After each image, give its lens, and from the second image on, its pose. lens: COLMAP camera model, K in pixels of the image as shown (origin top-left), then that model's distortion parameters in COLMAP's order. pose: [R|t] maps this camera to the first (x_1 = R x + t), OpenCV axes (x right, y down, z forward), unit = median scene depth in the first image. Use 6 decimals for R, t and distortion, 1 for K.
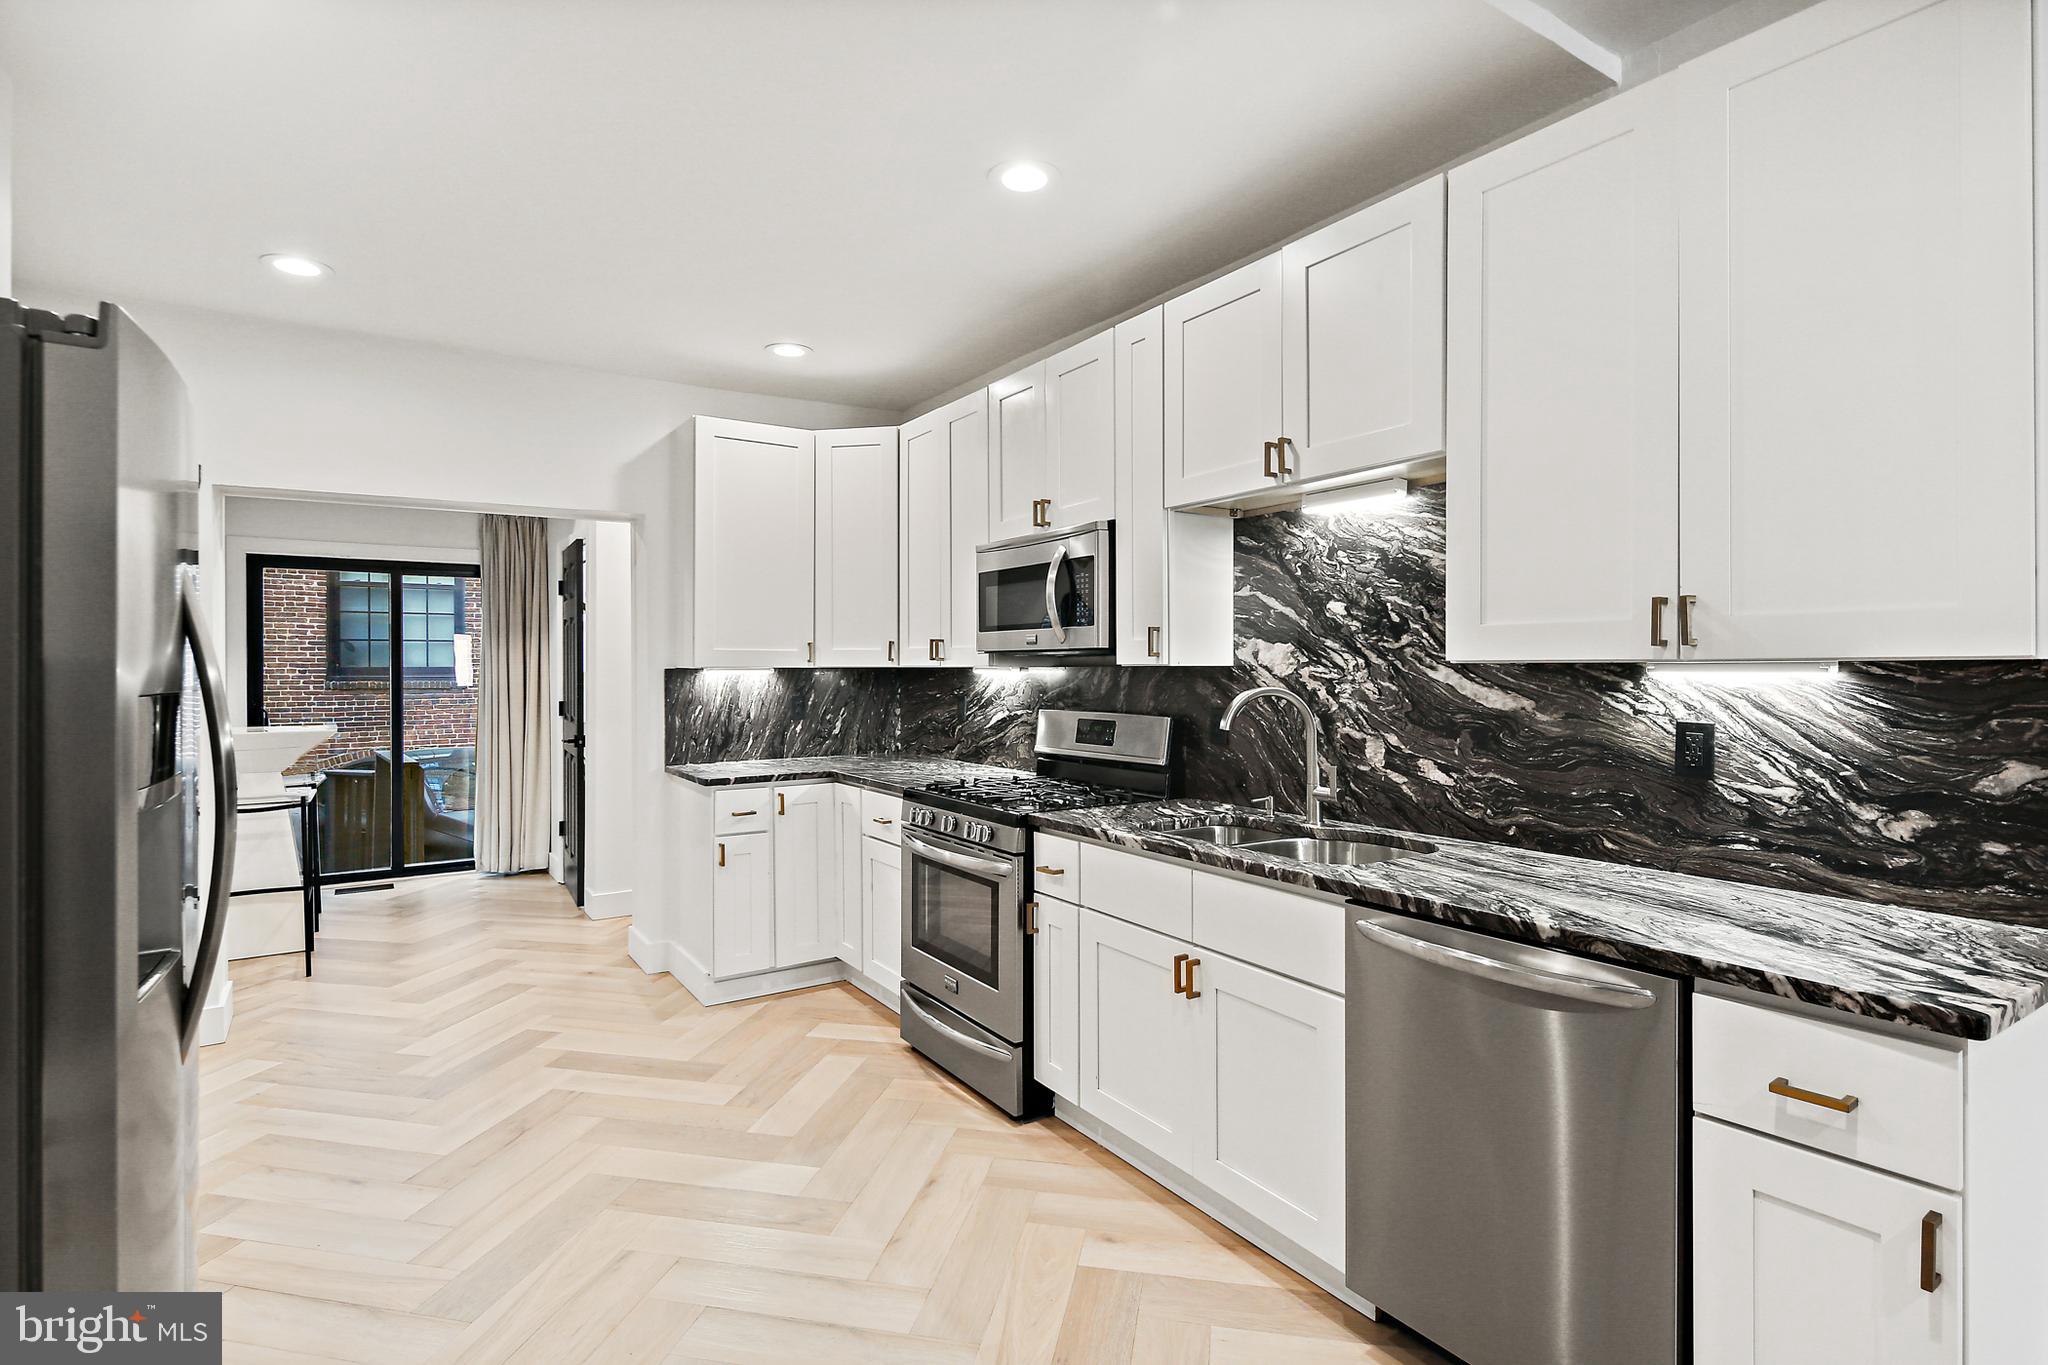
lens RADIAL K [[998.1, 0, 1030.5], [0, 998.1, 675.6], [0, 0, 1]] dist [0.001966, -0.003007]
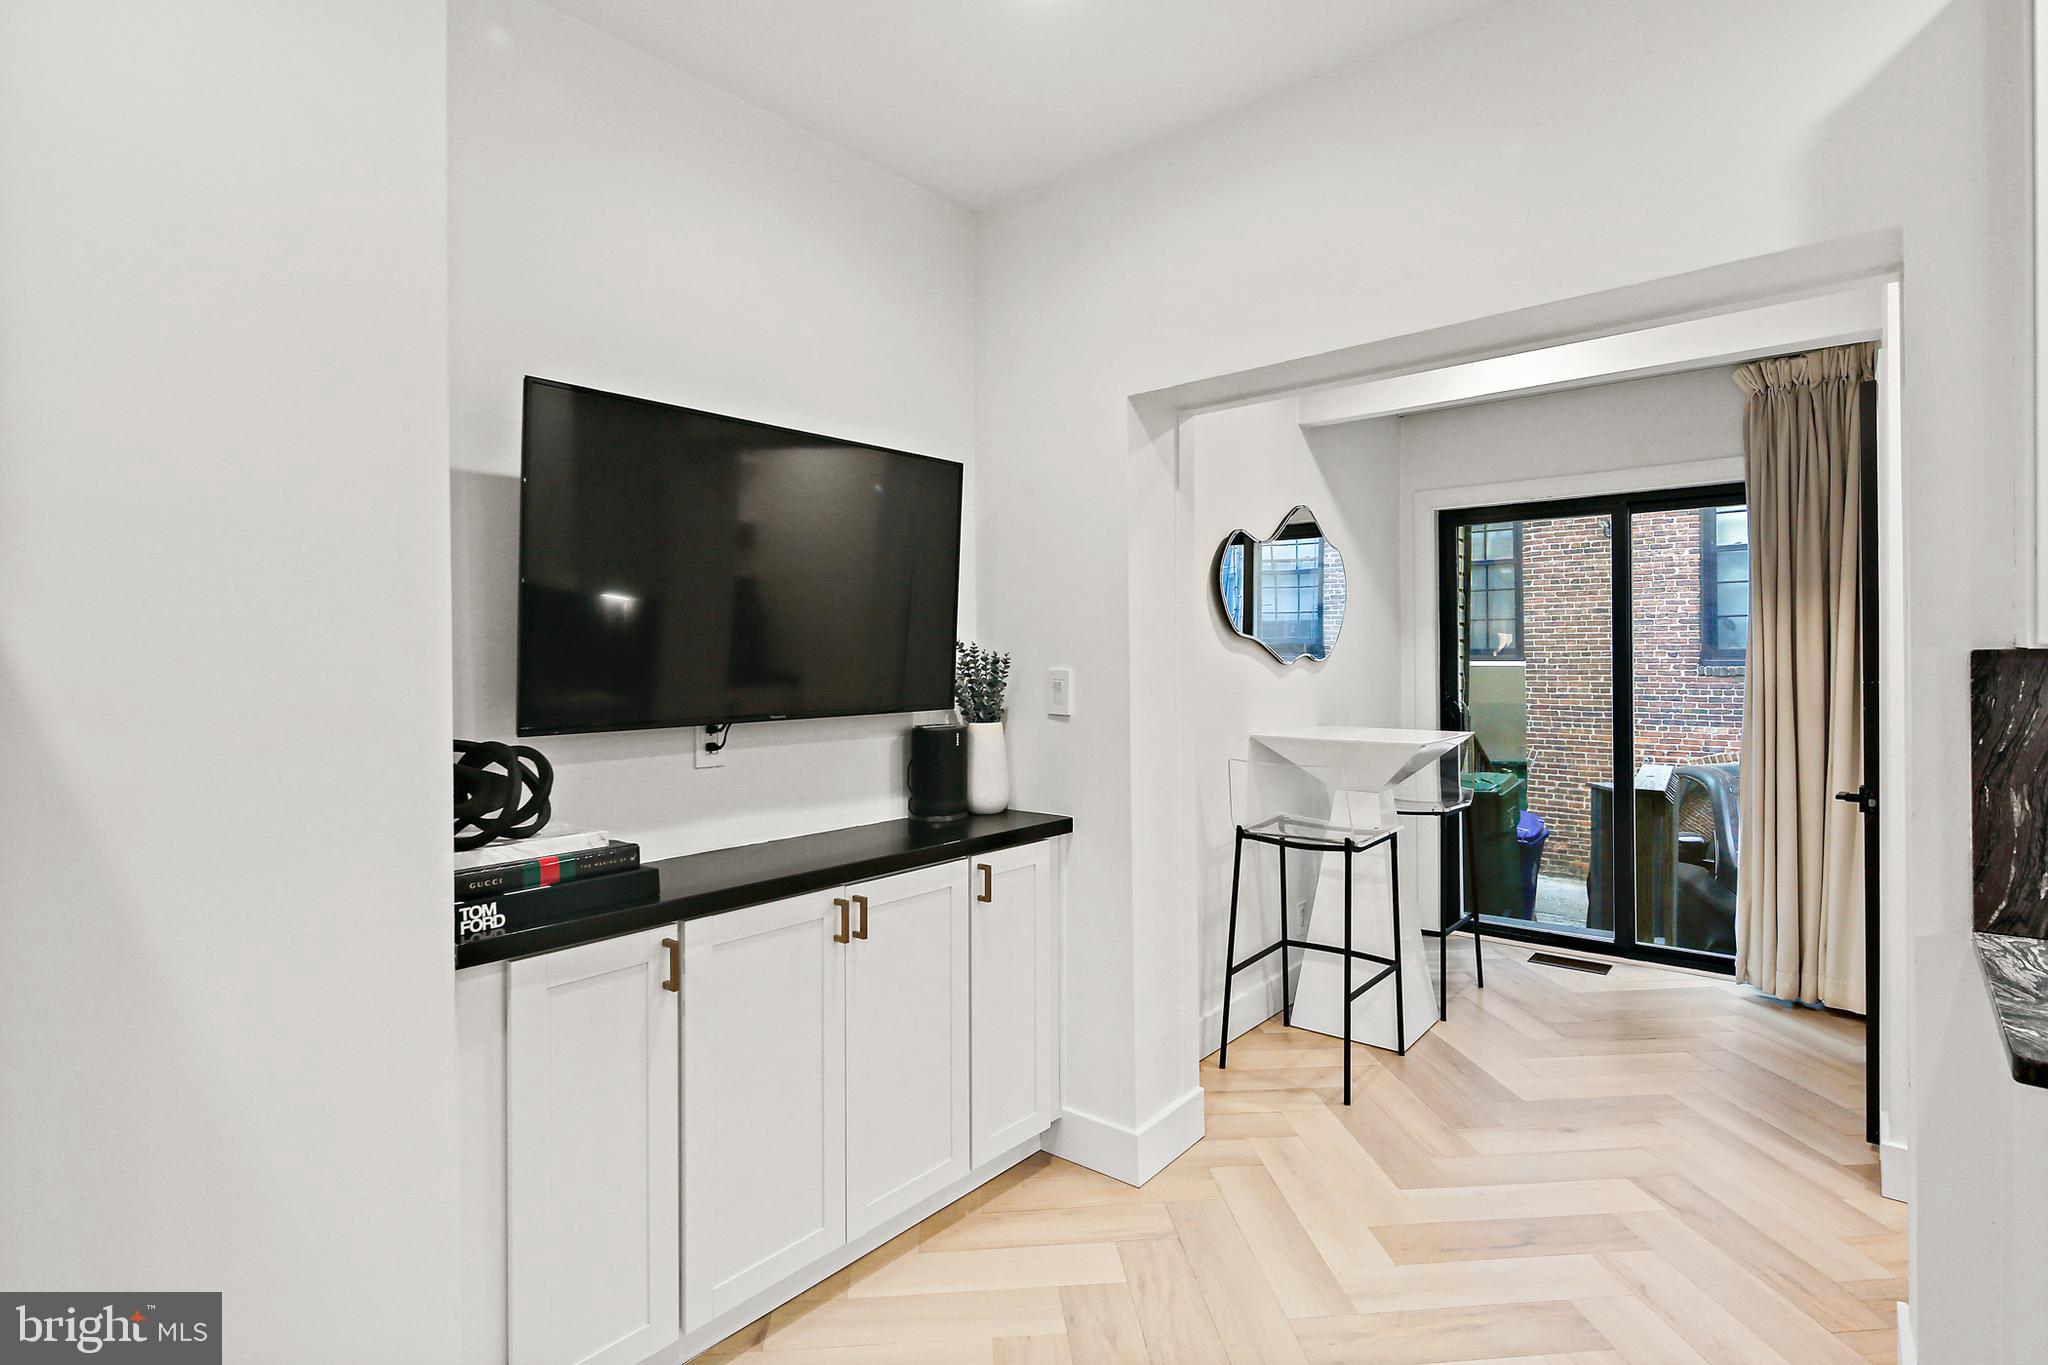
lens RADIAL K [[998.1, 0, 1011.2], [0, 998.1, 651.8], [0, 0, 1]] dist [0.001966, -0.003007]
pose [[0.270283, -0.005647, -0.962764, -0.134080], [0.000821, 0.999984, -0.005635, -0.005349], [0.962781, 0.000732, 0.270283, 0.636308]]
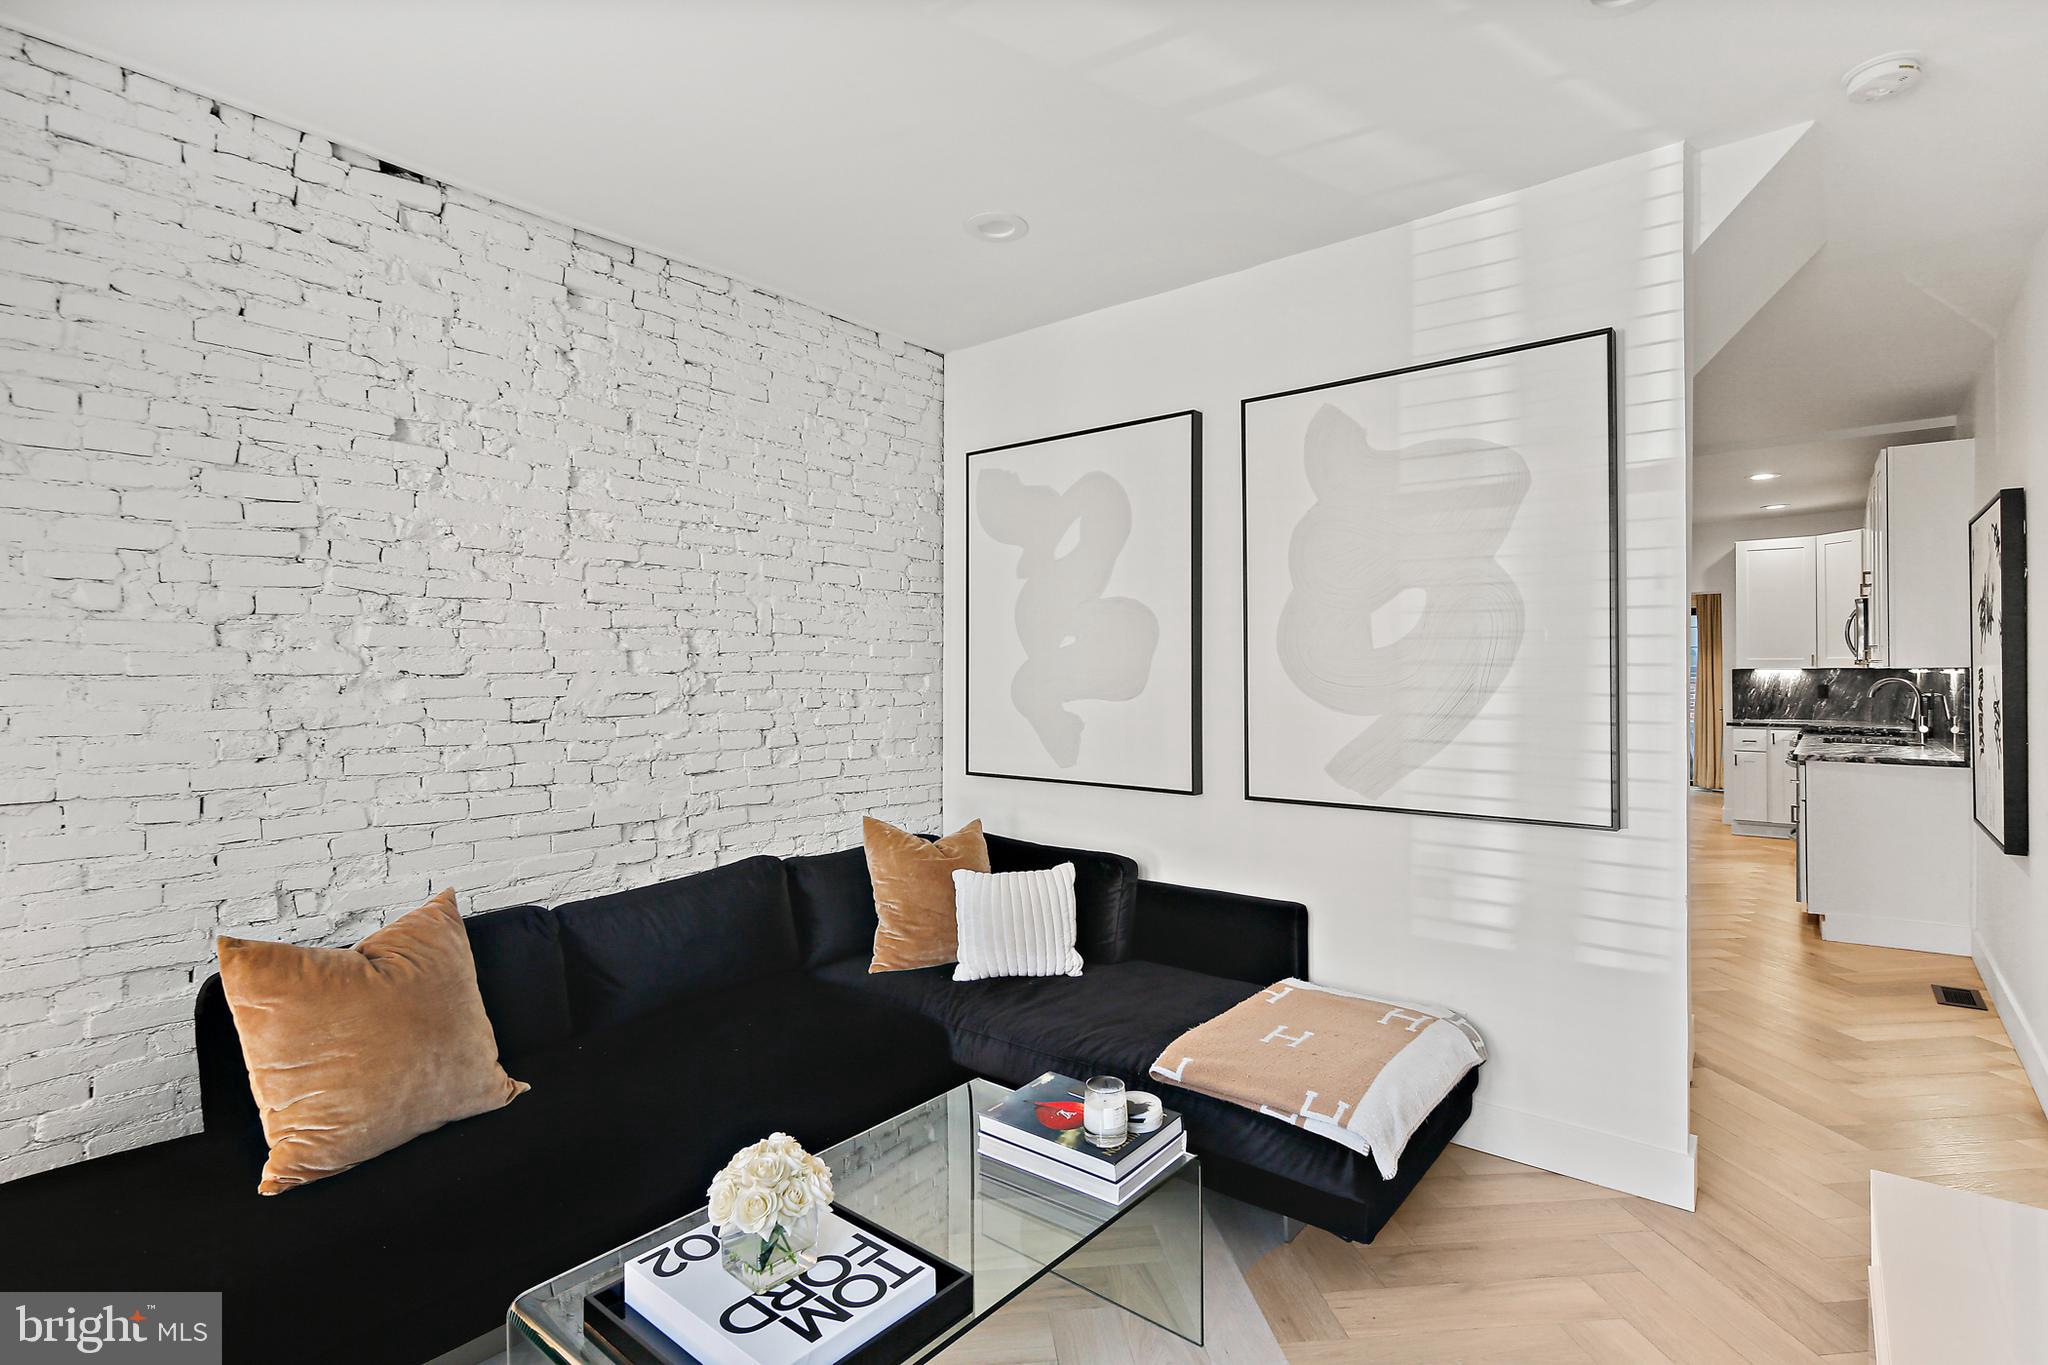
lens RADIAL K [[998.1, 0, 1021.8], [0, 998.1, 662.3], [0, 0, 1]] dist [0.001966, -0.003007]
pose [[0.298168, -0.005378, -0.954498, 1.175372], [-0.005536, 0.999958, -0.007363, 0.002307], [0.954497, 0.007479, 0.298125, -0.983982]]
